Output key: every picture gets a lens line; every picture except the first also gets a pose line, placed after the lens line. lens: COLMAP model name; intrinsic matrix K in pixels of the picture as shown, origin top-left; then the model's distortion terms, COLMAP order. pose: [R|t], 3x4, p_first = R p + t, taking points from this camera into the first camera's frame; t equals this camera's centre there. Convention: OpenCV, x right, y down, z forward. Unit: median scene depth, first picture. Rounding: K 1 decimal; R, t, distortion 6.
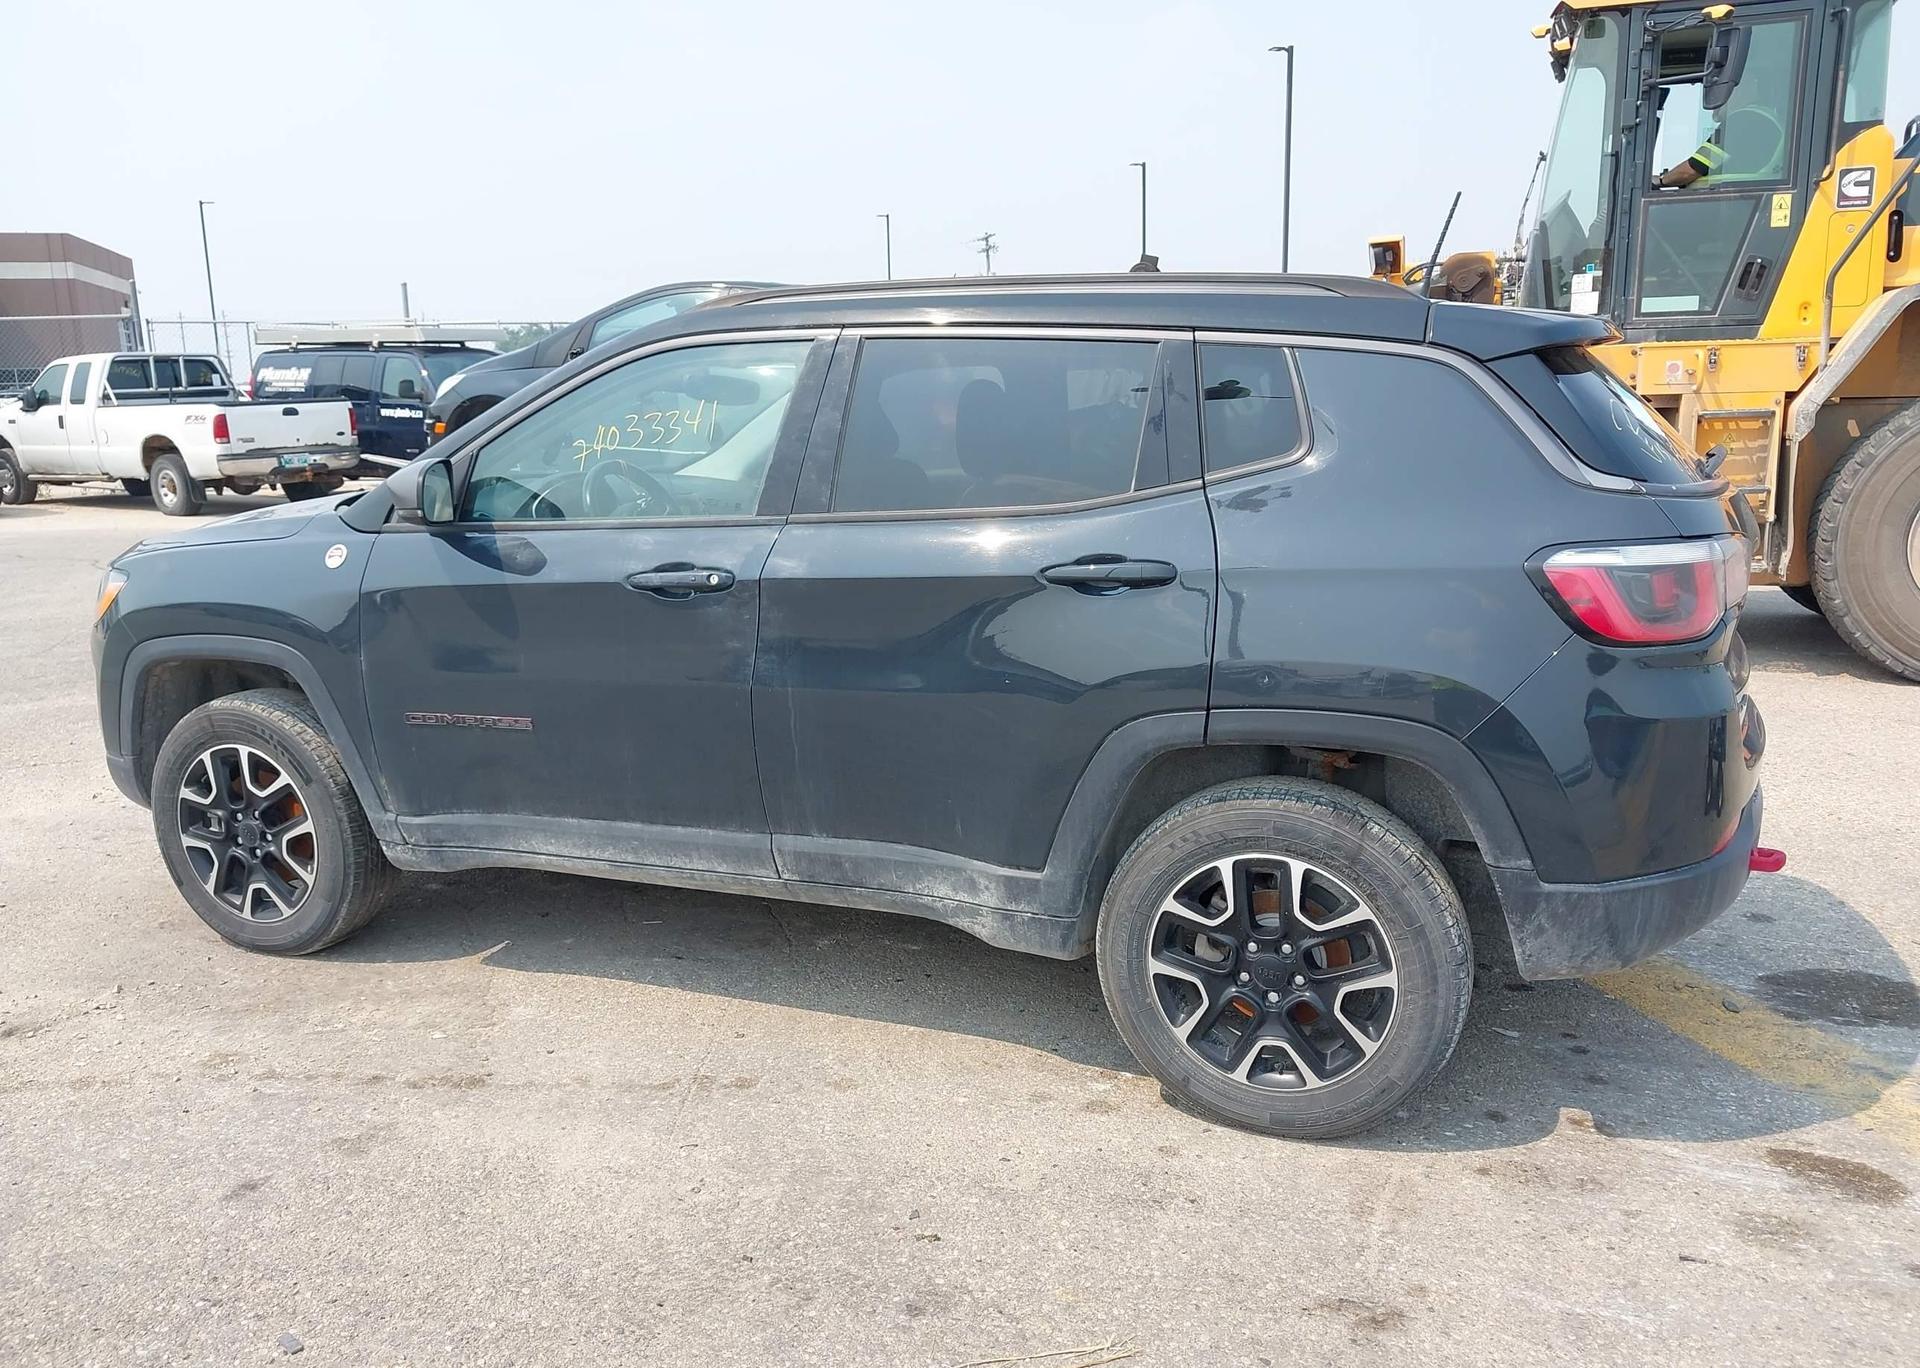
lens RADIAL K [[1508.5, 0, 936.8], [0, 1508.5, 732.9], [0, 0, 1]] dist [0.042886, -0.045967]
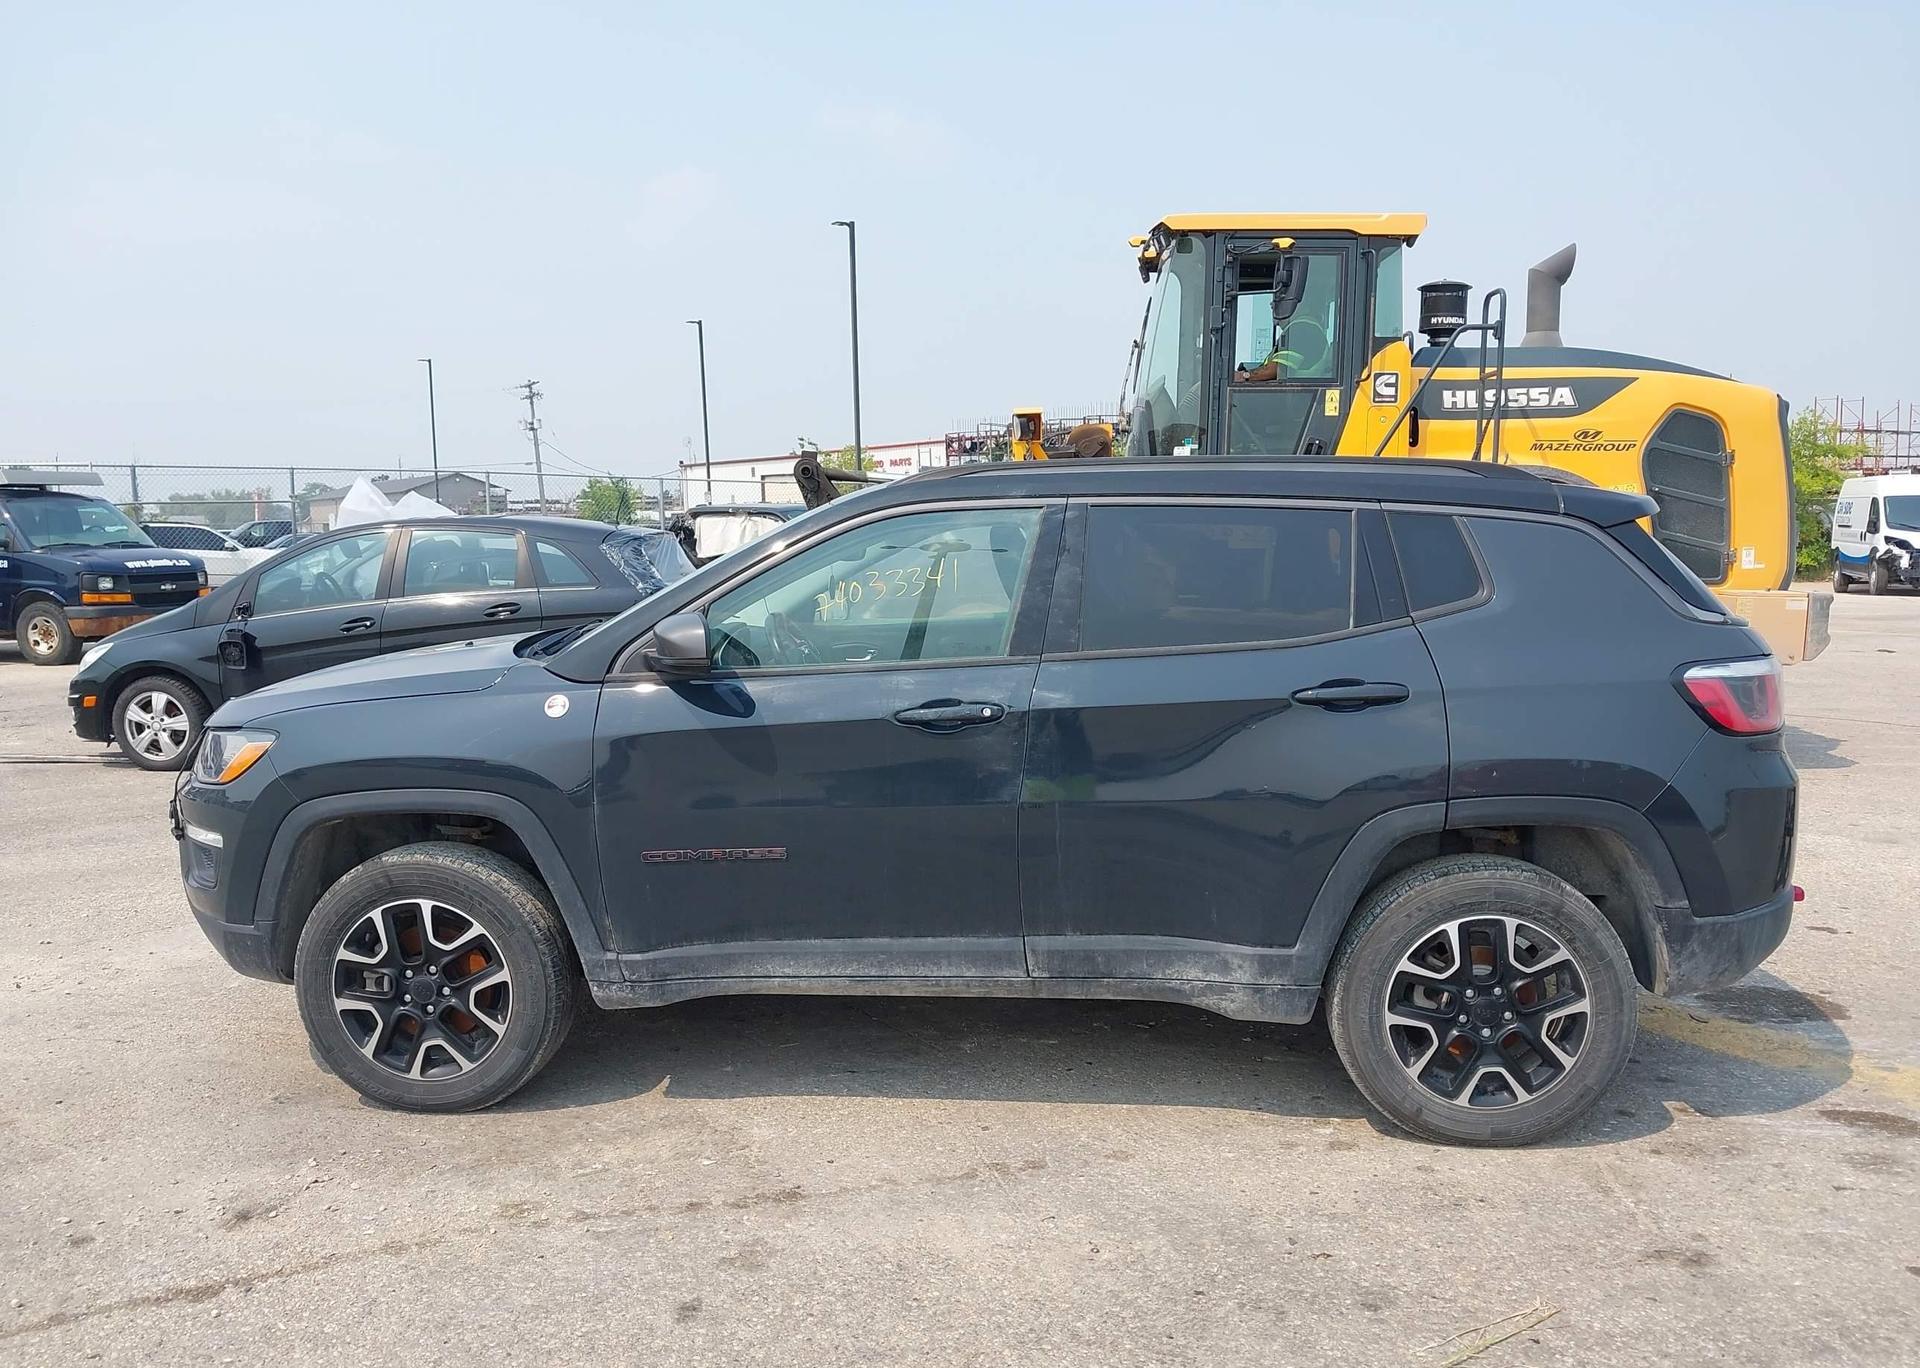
lens RADIAL K [[1508.5, 0, 951.0], [0, 1508.5, 716.8], [0, 0, 1]] dist [0.042886, -0.045967]
pose [[0.949029, -0.029752, 0.313780, -0.518948], [0.063255, 0.993259, -0.097136, 0.009965], [-0.308775, 0.112033, 0.944514, -0.060222]]
